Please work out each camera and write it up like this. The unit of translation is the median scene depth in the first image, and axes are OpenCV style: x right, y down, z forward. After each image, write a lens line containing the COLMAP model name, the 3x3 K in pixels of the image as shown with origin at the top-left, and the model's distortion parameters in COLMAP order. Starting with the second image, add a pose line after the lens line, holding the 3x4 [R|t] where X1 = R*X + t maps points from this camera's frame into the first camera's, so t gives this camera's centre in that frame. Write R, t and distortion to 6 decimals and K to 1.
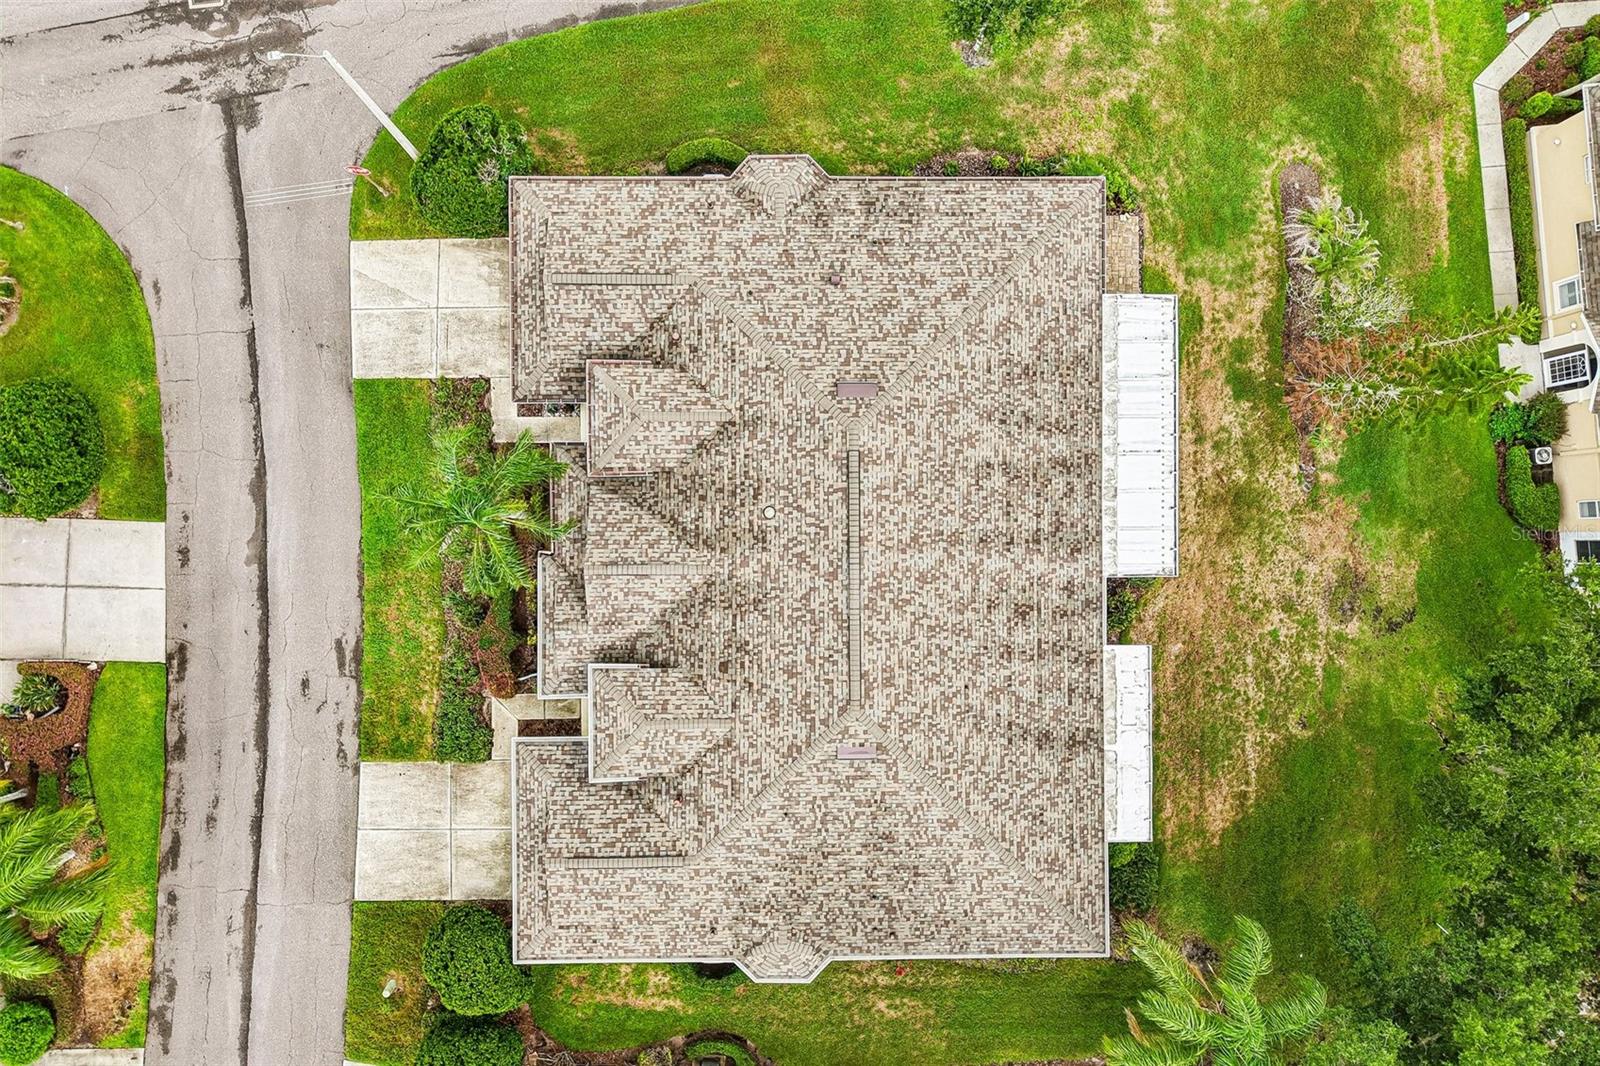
lens RADIAL K [[1068.0, 0, 800.0], [0, 1068.0, 533.0], [0, 0, 1]] dist [0.035333, -0.037880]
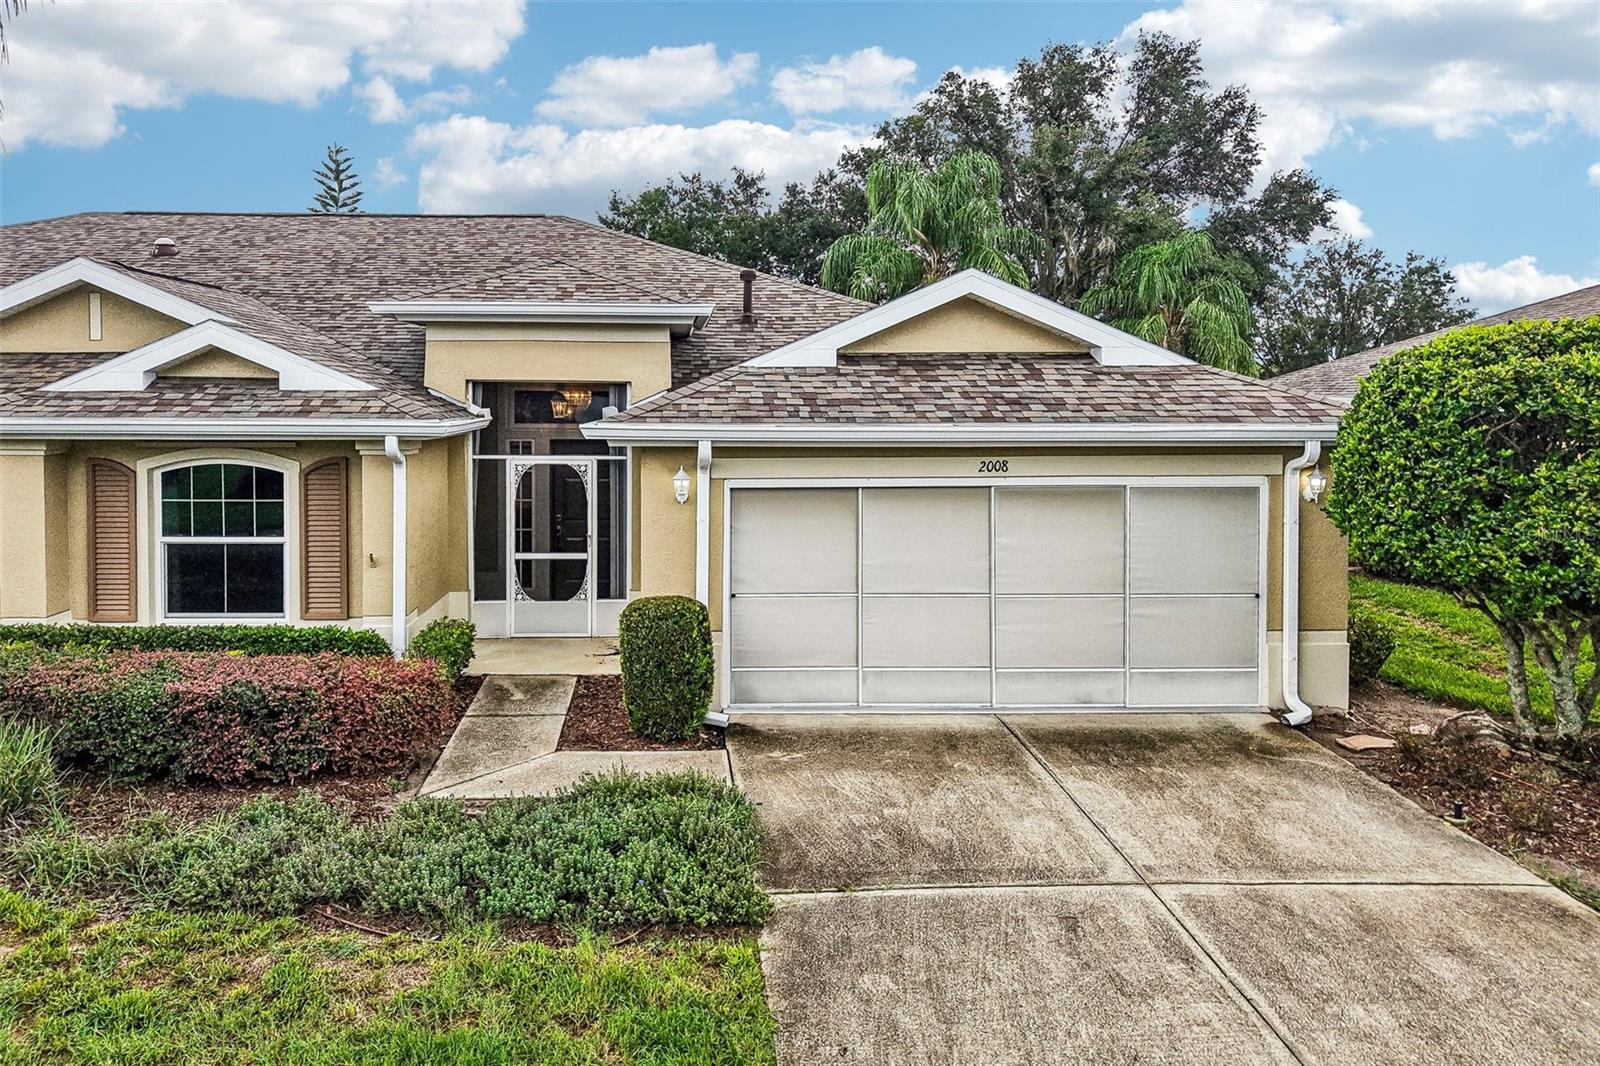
lens RADIAL K [[1103.5, 0, 711.3], [0, 1103.5, 430.1], [0, 0, 1]] dist [0.020988, -0.008991]
pose [[-0.017941, -0.048562, 0.998659, -0.496331], [0.999827, 0.004082, 0.018161, 0.201625], [-0.004958, 0.998812, 0.048480, 0.914712]]
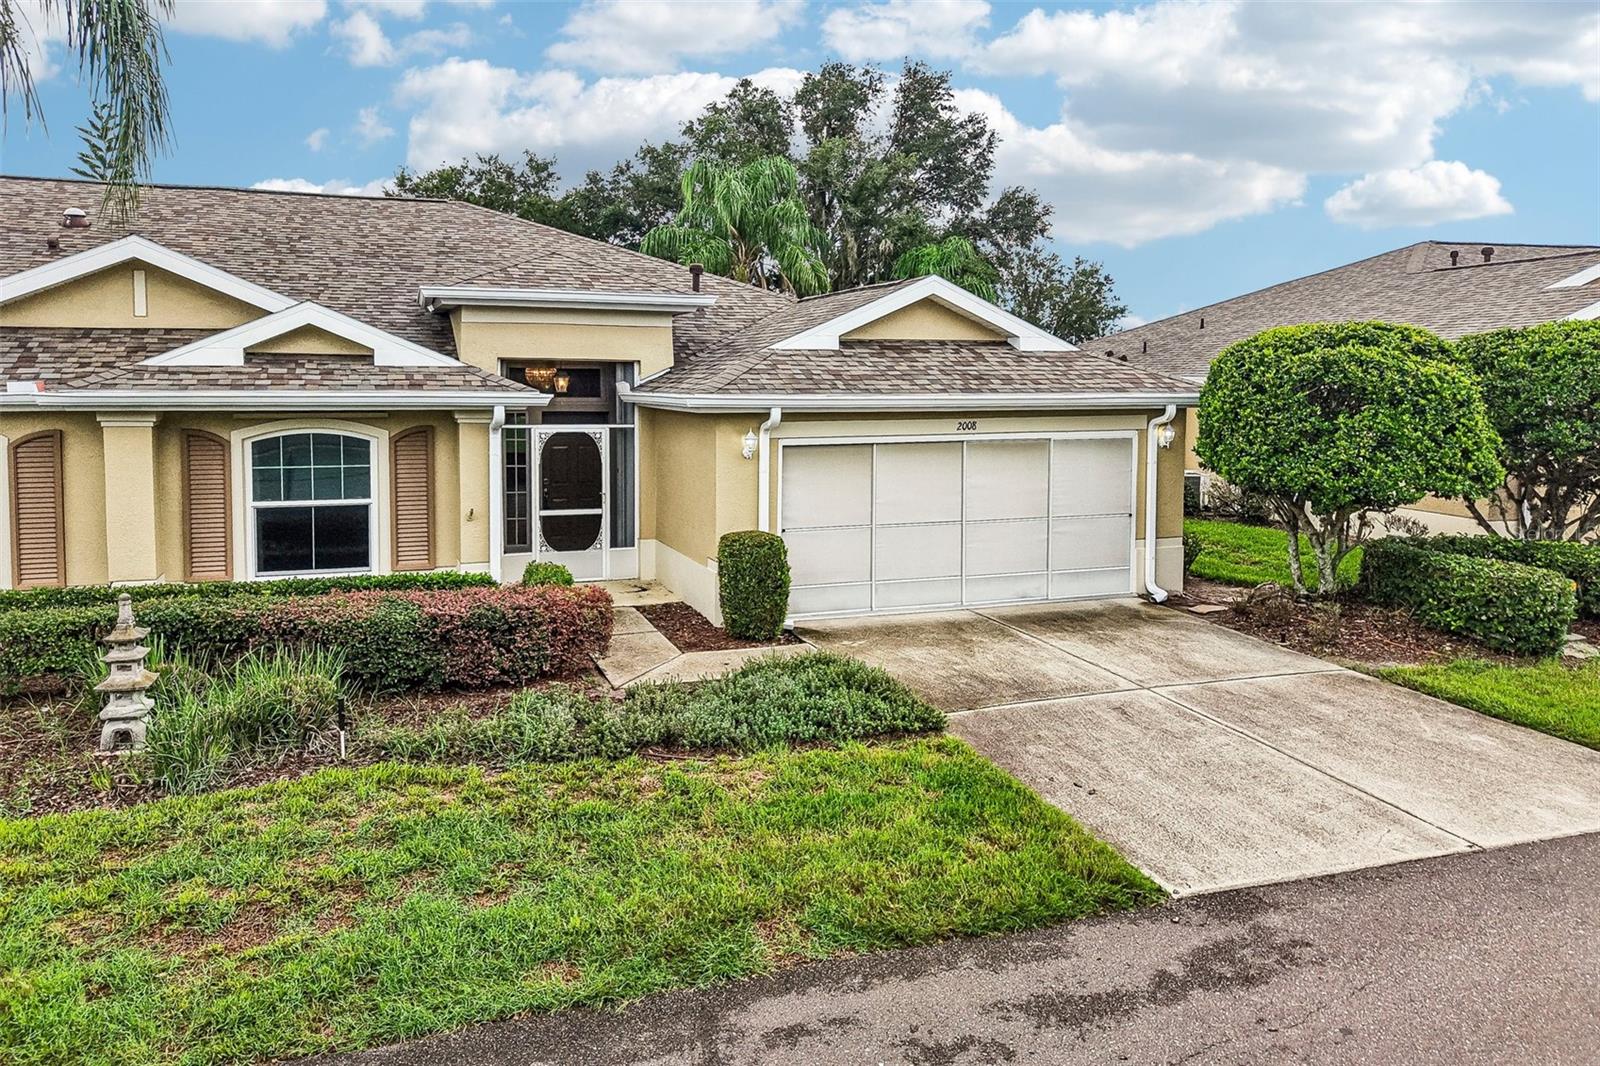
lens RADIAL K [[1101.5, 0, 759.0], [0, 1101.5, 453.4], [0, 0, 1]] dist [0.066596, -0.092196]
pose [[-0.328668, -0.082896, 0.940800, -0.545903], [0.944369, -0.016192, 0.328488, 0.094983], [-0.011997, 0.996427, 0.083606, 0.915901]]
